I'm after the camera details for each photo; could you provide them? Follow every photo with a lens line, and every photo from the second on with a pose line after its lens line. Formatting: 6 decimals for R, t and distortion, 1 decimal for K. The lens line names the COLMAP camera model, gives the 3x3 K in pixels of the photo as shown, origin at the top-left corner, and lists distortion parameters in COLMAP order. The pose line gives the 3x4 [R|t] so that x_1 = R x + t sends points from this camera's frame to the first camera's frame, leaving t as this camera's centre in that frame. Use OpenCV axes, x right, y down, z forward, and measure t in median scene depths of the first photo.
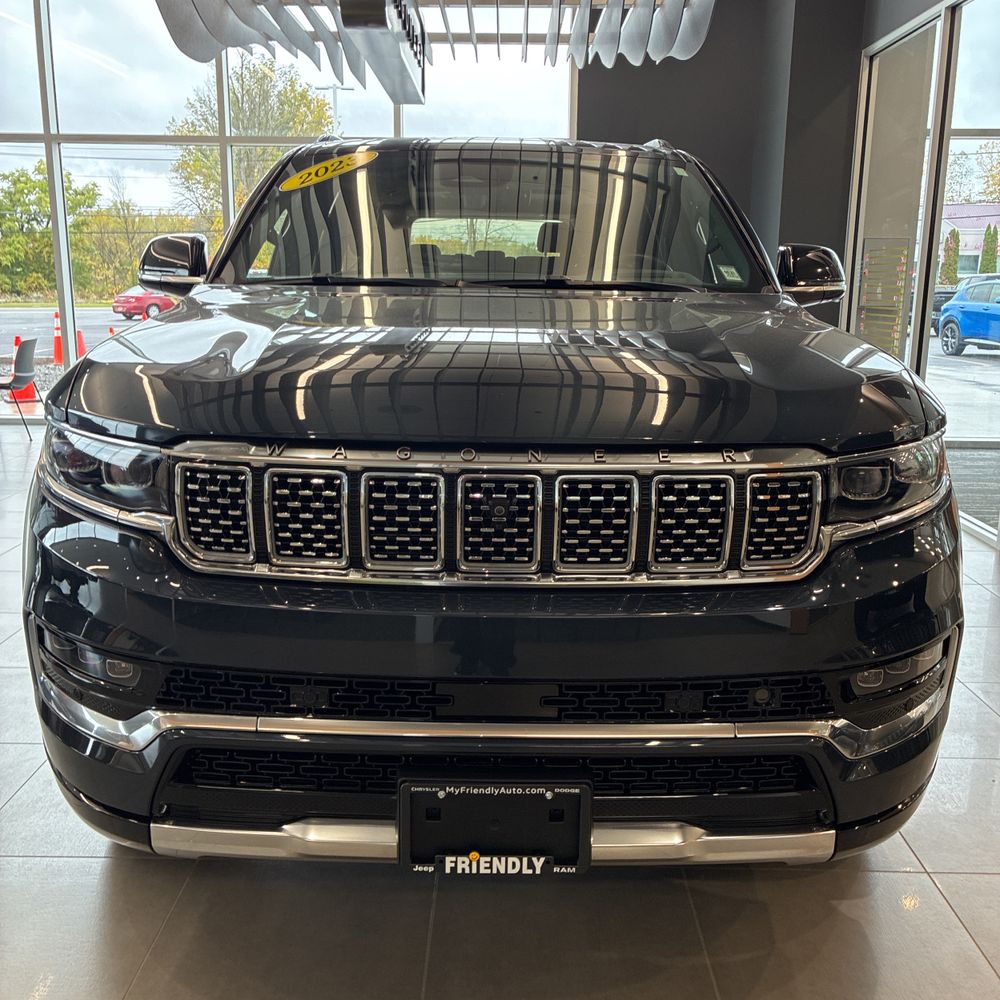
lens RADIAL K [[1024.5, 0, 493.0], [0, 1024.5, 495.4], [0, 0, 1]] dist [-0.001660, 0.000000]
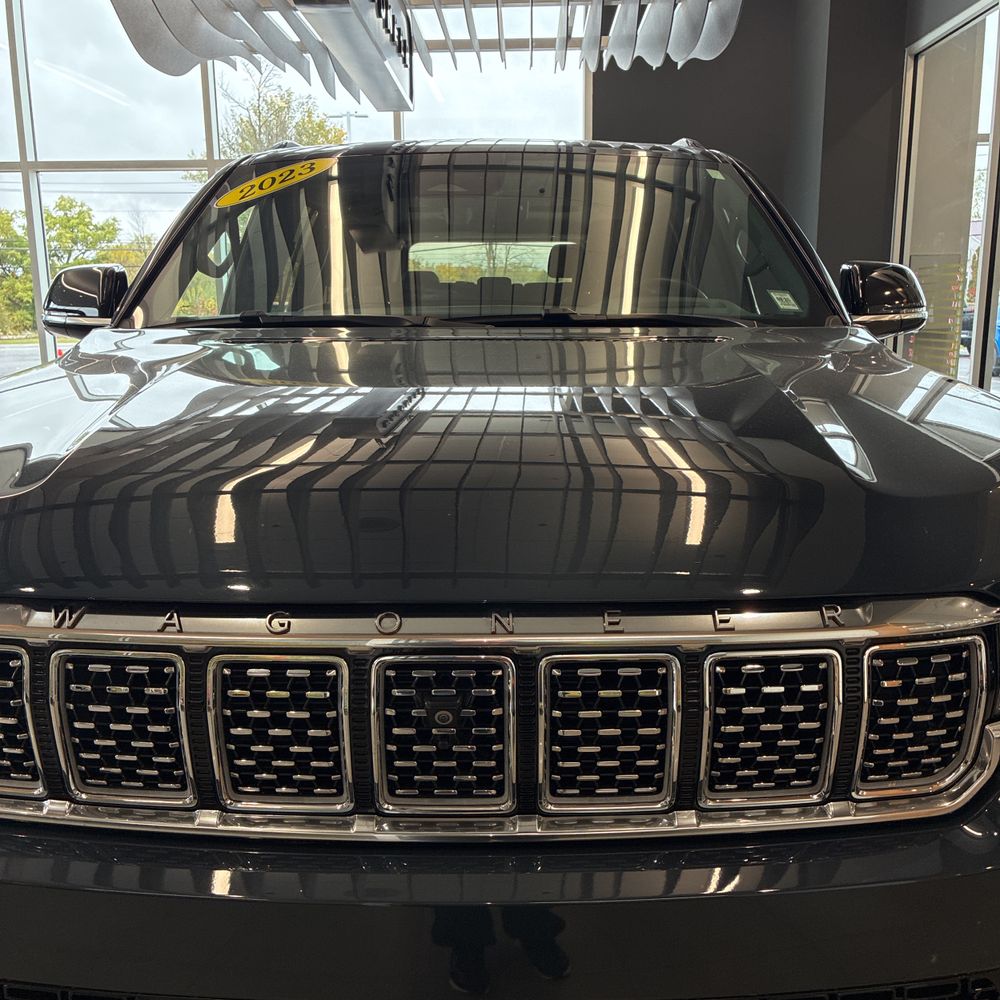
lens RADIAL K [[1024.5, 0, 505.8], [0, 1024.5, 501.9], [0, 0, 1]] dist [-0.001660, 0.000000]
pose [[0.999773, -0.016847, -0.013006, 0.028871], [0.016601, 0.999686, -0.018790, -0.054316], [0.013319, 0.018570, 0.999739, 0.229345]]
